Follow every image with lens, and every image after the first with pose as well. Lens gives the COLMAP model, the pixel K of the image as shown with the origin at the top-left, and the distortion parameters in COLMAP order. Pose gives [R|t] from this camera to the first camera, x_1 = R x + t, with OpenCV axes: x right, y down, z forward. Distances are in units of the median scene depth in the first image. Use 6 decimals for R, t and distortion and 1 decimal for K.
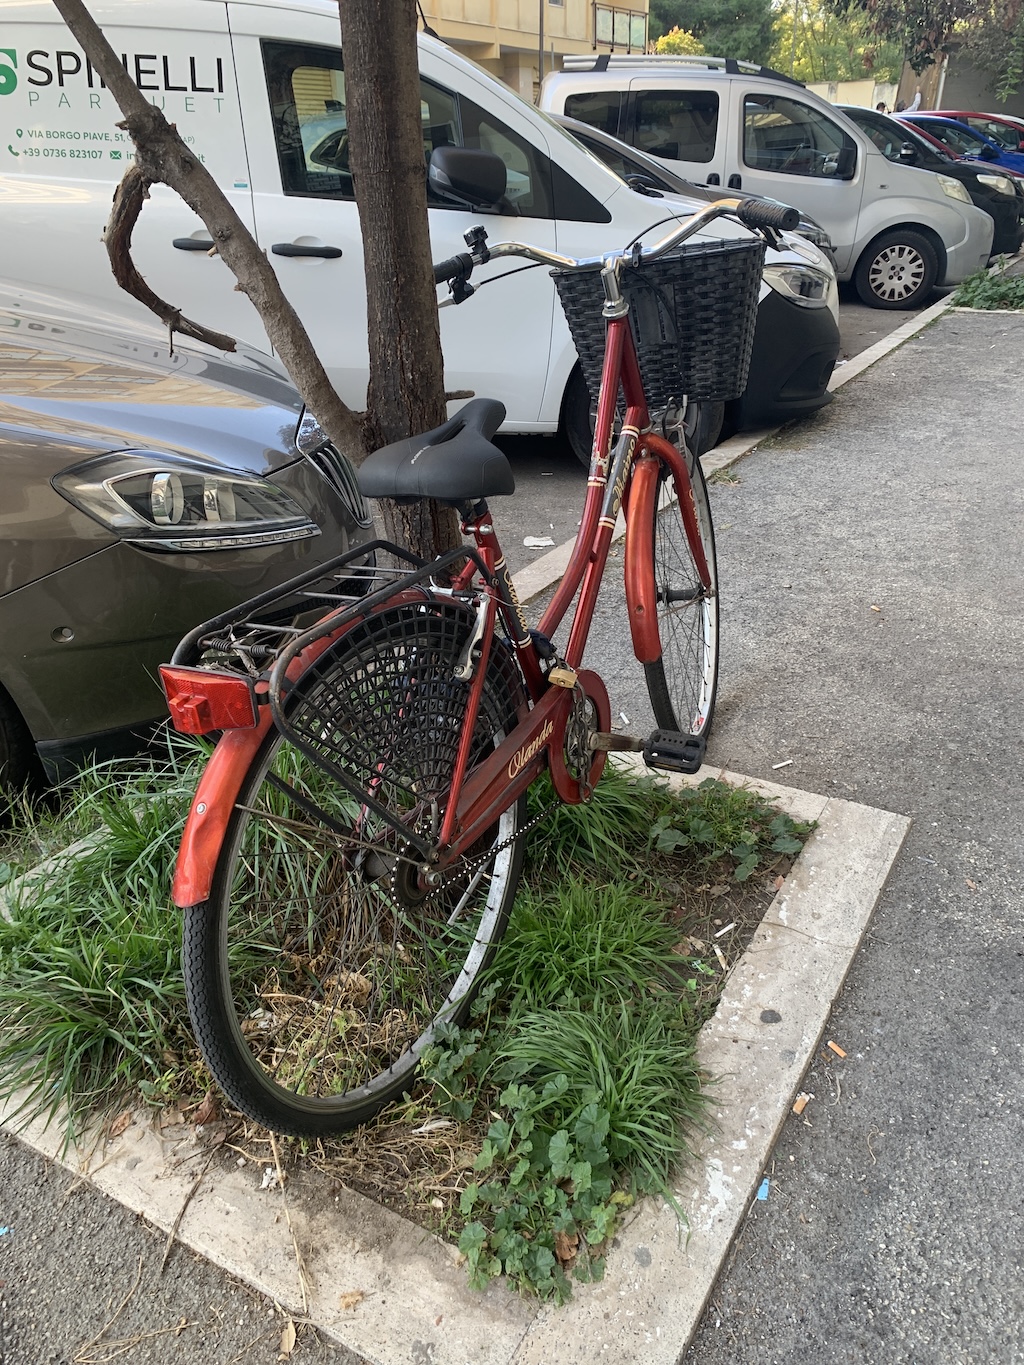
lens RADIAL K [[1051.6, 0, 510.9], [0, 1051.6, 684.6], [0, 0, 1]] dist [0.029665, -0.025589]
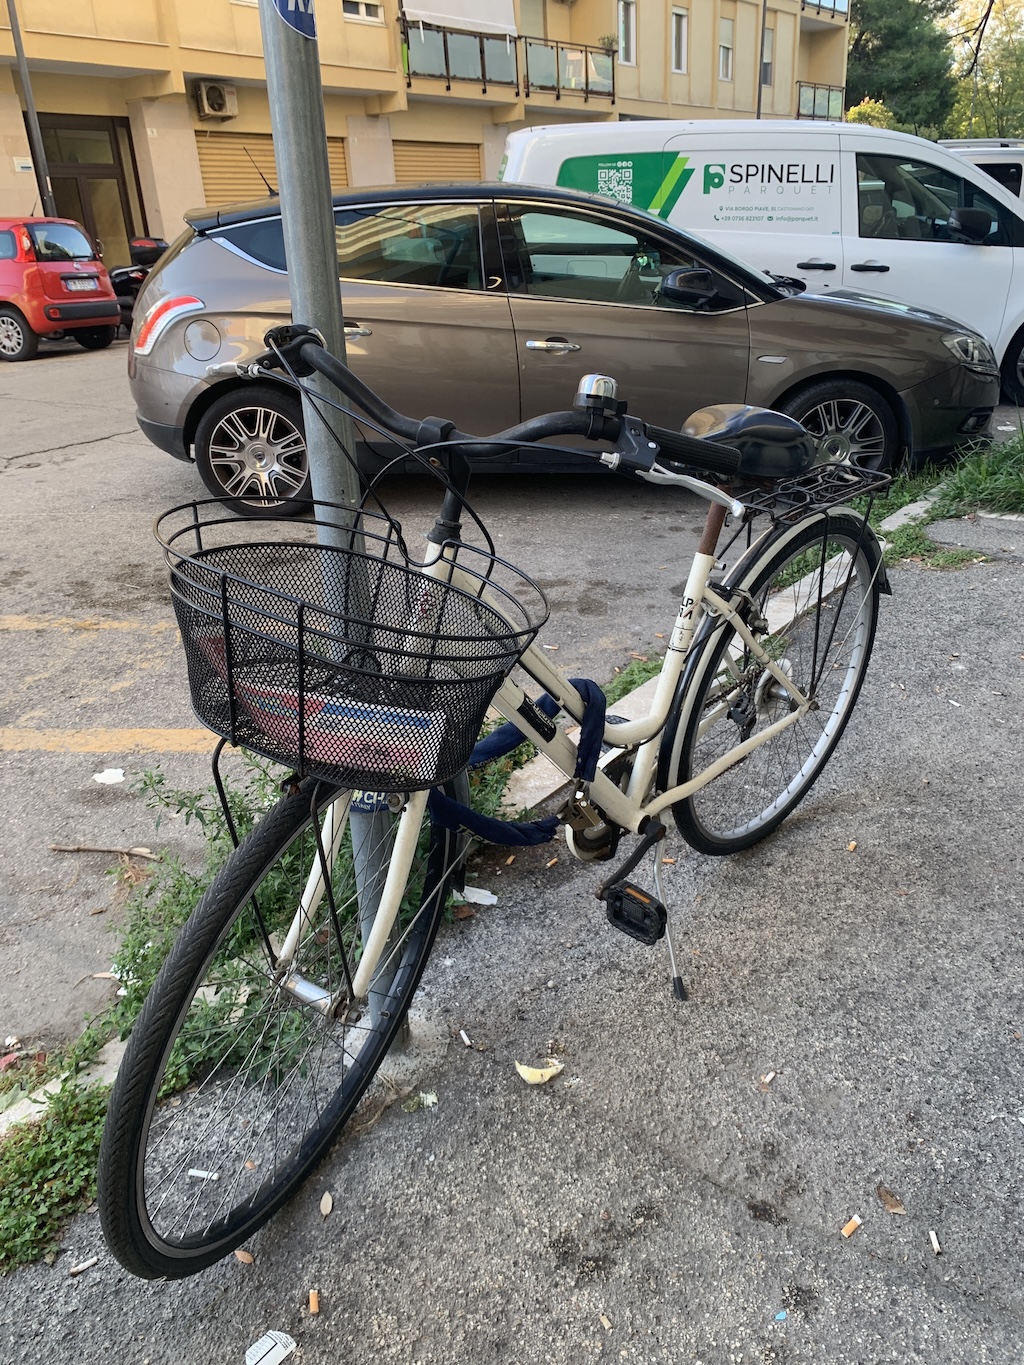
lens RADIAL K [[1051.6, 0, 515.7], [0, 1051.6, 682.5], [0, 0, 1]] dist [0.029665, -0.025589]
pose [[0.992294, 0.025148, -0.121330, -0.059940], [-0.031557, 0.998190, -0.051191, 0.042525], [0.119823, 0.054625, 0.991291, -0.085533]]
